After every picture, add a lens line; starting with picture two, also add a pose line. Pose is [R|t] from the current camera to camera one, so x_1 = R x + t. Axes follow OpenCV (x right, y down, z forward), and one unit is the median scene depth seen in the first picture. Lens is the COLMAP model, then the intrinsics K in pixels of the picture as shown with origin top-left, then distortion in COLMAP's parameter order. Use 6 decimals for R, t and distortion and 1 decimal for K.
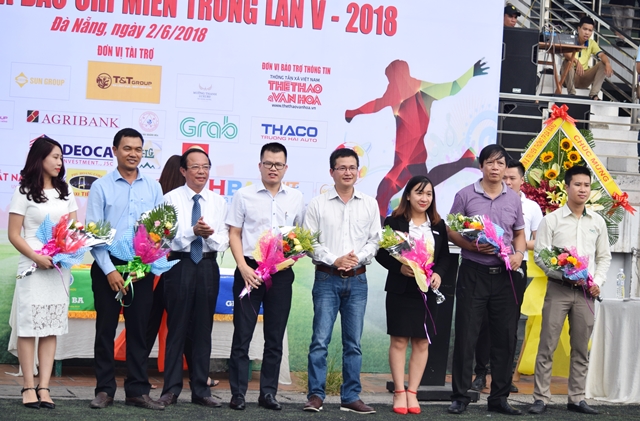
lens RADIAL K [[1518.7, 0, 320.3], [0, 1518.7, 210.7], [0, 0, 1]] dist [-0.075048, 0.000000]
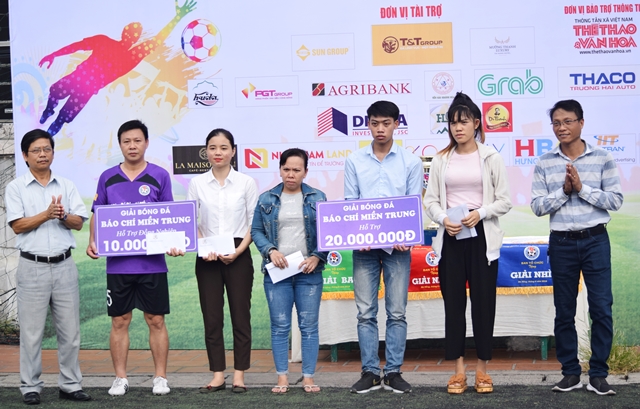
lens RADIAL K [[1548.0, 0, 319.9], [0, 1548.0, 204.6], [0, 0, 1]] dist [-0.105964, 0.000000]
pose [[0.919179, -0.064505, -0.388521, 0.177576], [0.071435, 0.997439, 0.003403, 0.006656], [0.387307, -0.030882, 0.921434, 0.093173]]
